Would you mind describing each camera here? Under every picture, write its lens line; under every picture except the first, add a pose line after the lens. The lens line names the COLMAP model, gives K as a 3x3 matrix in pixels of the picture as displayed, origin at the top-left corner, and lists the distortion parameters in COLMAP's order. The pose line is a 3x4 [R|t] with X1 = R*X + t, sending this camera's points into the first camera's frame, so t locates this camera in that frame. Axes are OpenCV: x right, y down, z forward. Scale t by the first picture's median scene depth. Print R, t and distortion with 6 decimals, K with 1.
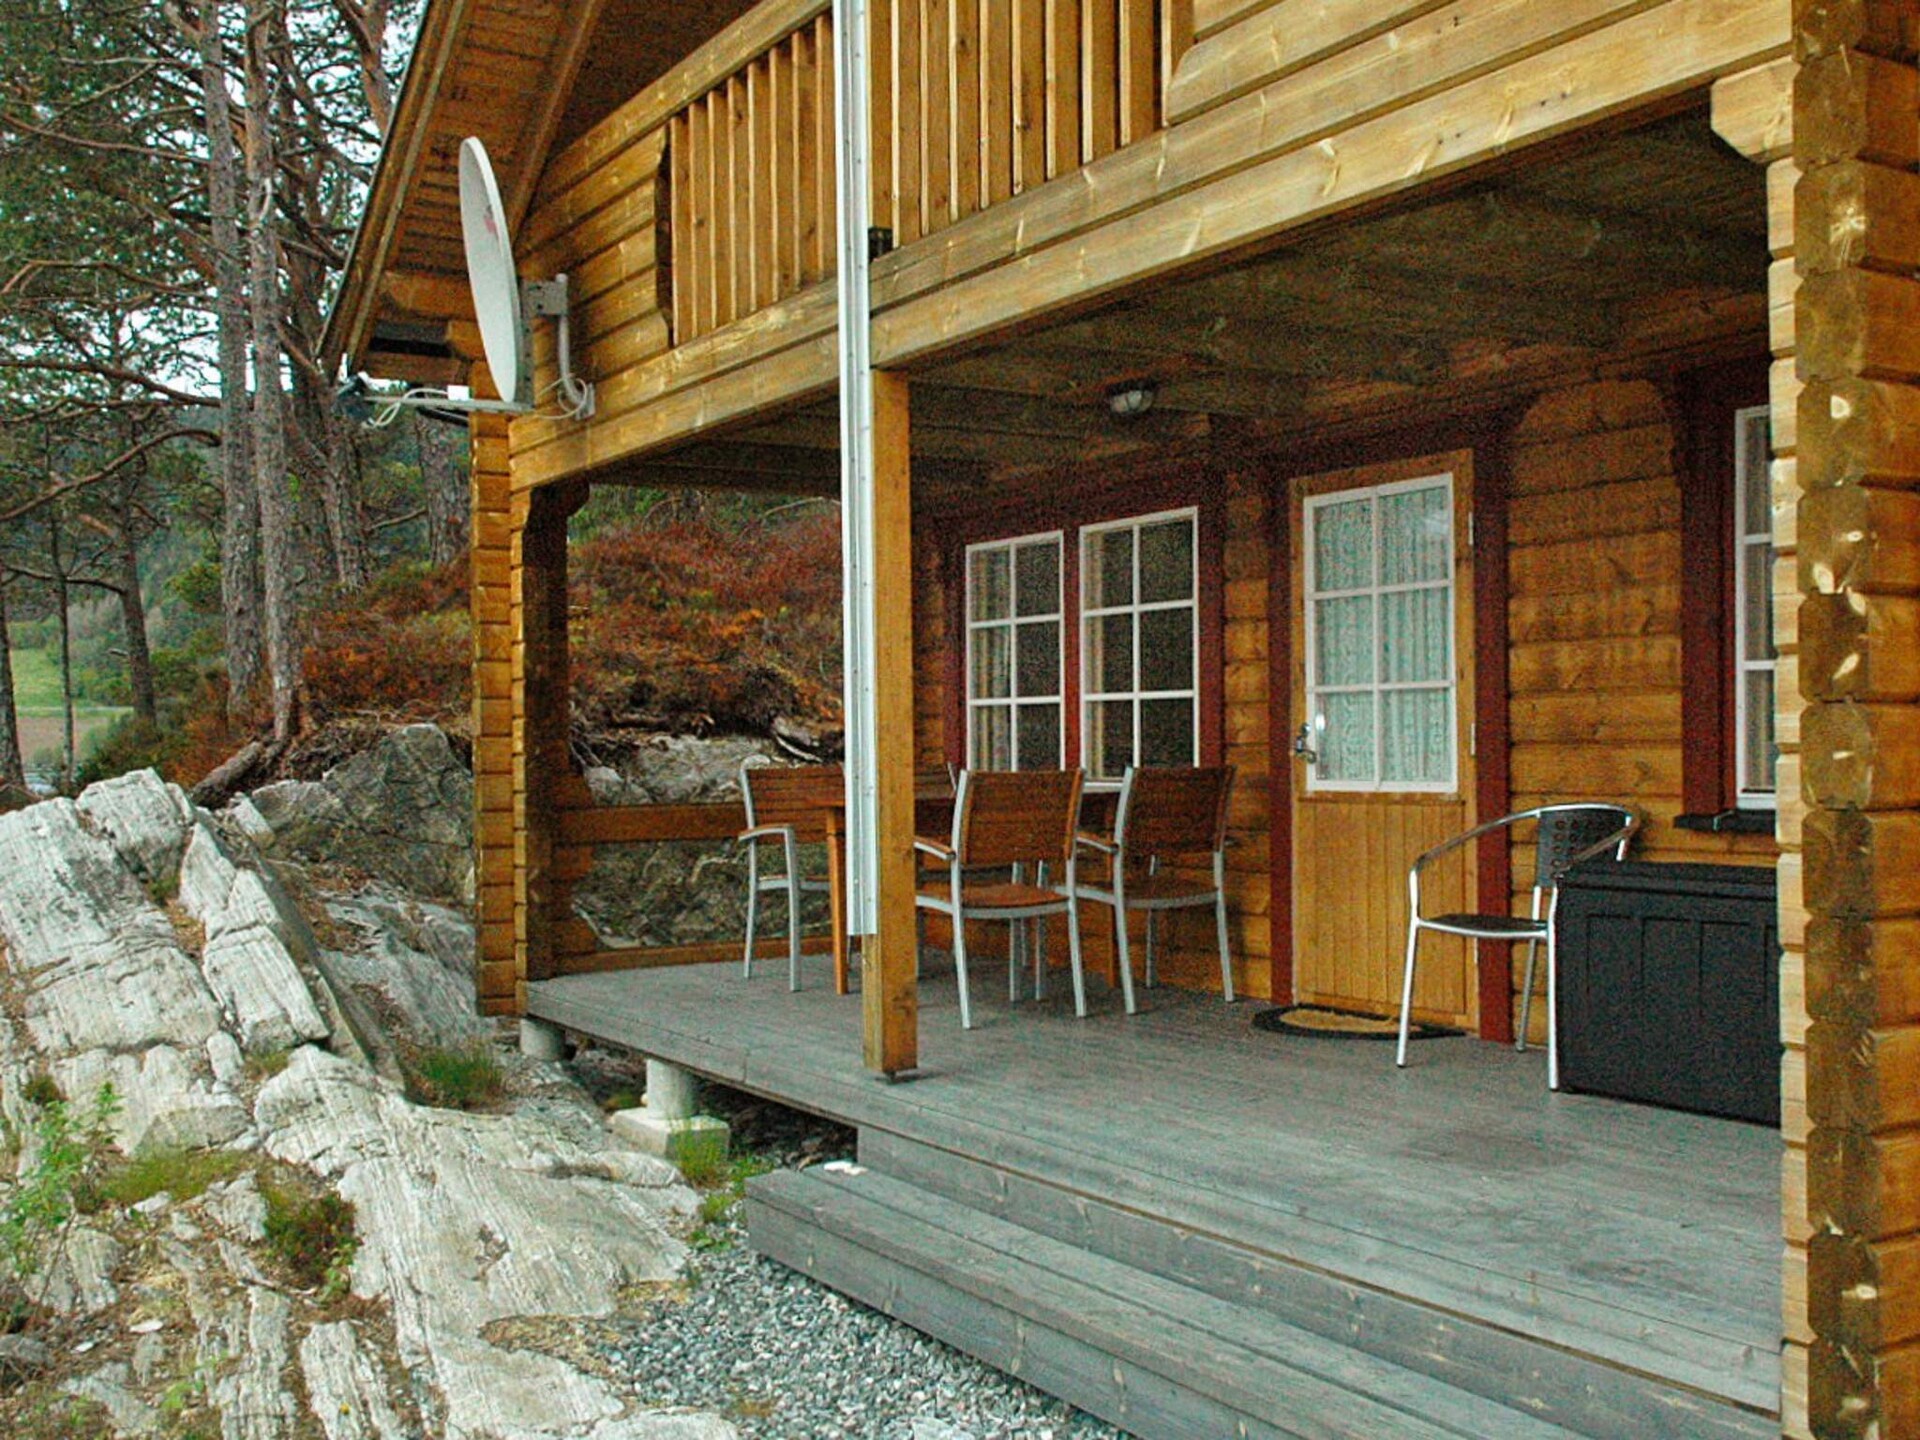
lens RADIAL K [[1877.0, 0, 954.3], [0, 1877.0, 708.0], [0, 0, 1]] dist [0.013673, 0.000000]
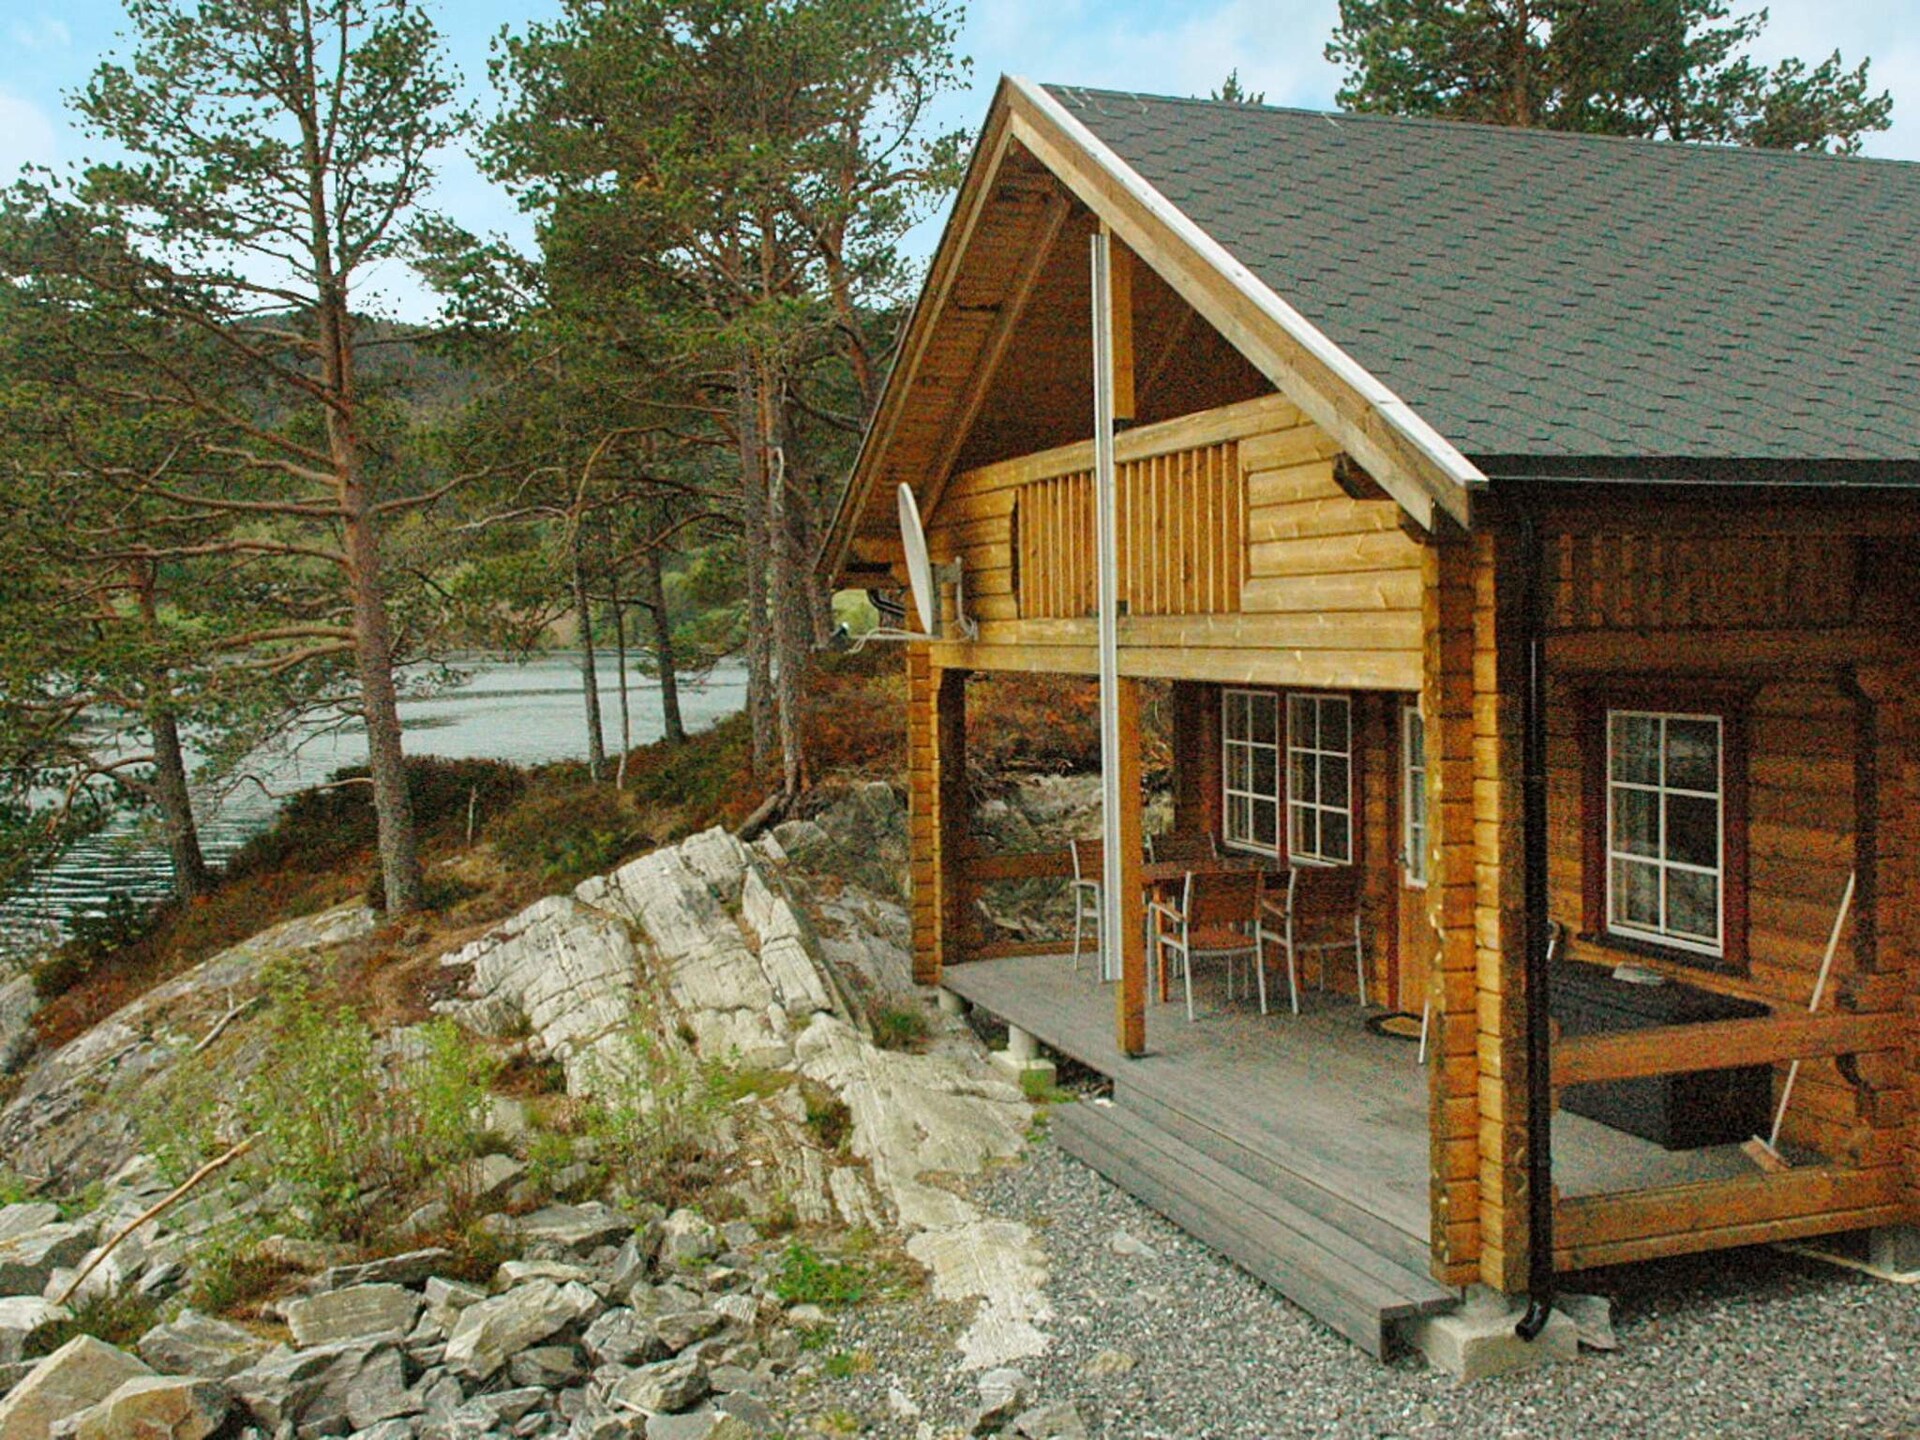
lens RADIAL K [[1877.0, 0, 955.4], [0, 1877.0, 729.8], [0, 0, 1]] dist [0.013673, 0.000000]
pose [[0.974431, 0.012562, -0.224336, 0.174075], [0.006185, 0.996558, 0.082668, -0.229762], [0.224602, -0.081941, 0.970999, -0.666728]]
